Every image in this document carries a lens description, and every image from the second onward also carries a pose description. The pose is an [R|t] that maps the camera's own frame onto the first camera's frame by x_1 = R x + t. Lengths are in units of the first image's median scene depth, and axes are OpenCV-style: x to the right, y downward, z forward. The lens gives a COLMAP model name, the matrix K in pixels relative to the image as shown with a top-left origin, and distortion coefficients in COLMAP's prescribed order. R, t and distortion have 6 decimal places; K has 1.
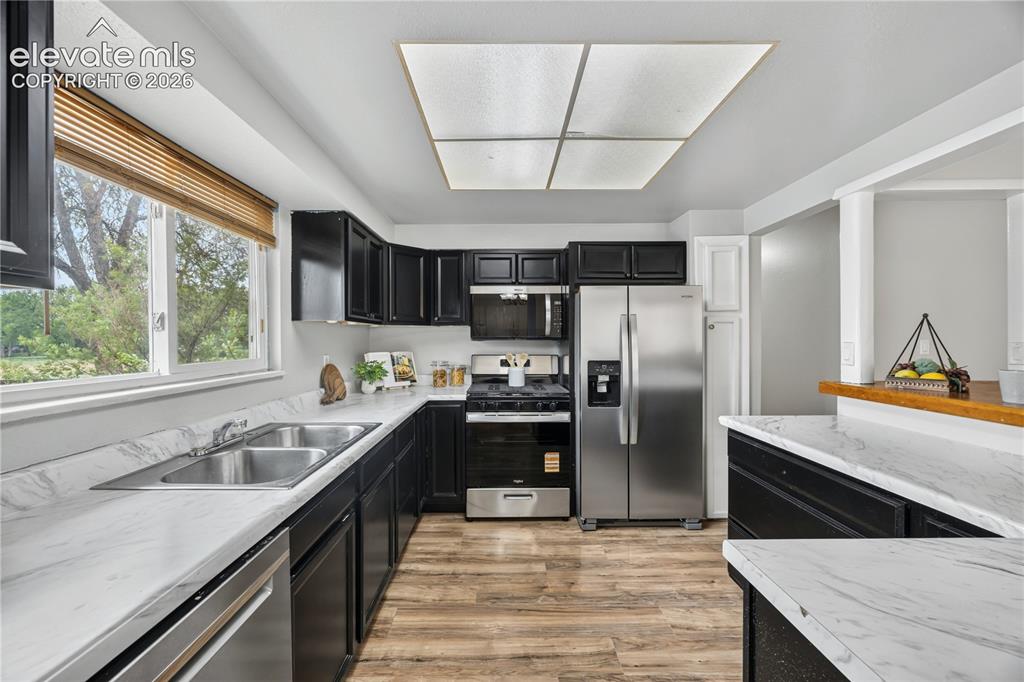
lens RADIAL K [[367.0, 0, 512.0], [0, 367.0, 341.0], [0, 0, 1]] dist [-0.000511, -0.000043]
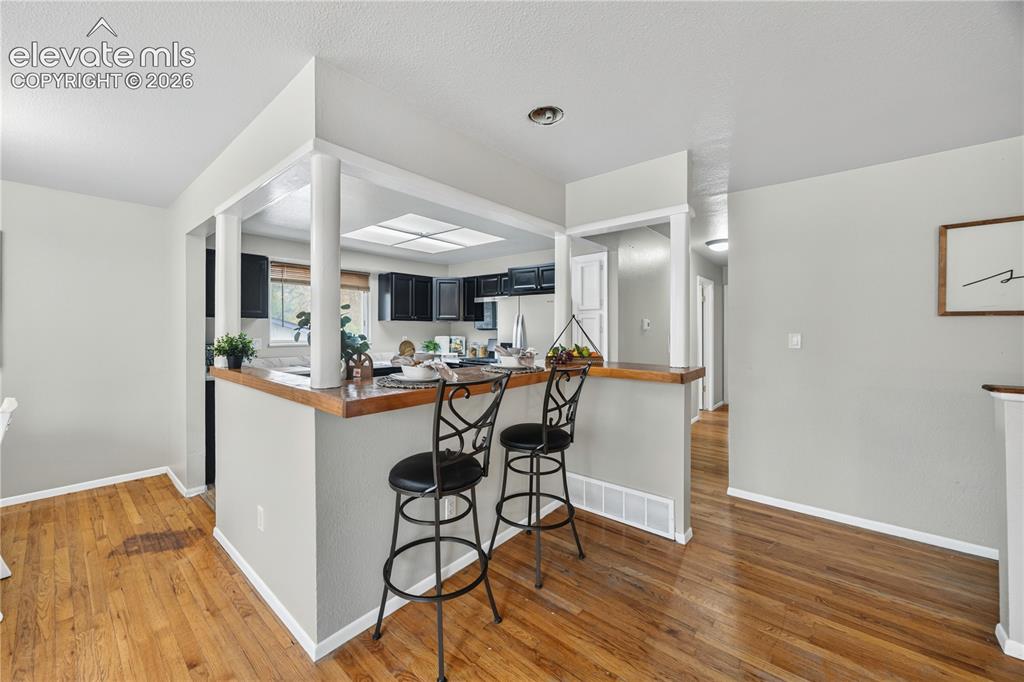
lens RADIAL K [[390.5, 0, 508.7], [0, 390.5, 338.2], [0, 0, 1]] dist [-0.000500, -0.000090]
pose [[0.766442, 0.020910, -0.641973, 1.339840], [-0.010428, 0.999743, 0.020114, -0.000831], [0.642229, -0.008722, 0.766463, -0.325465]]
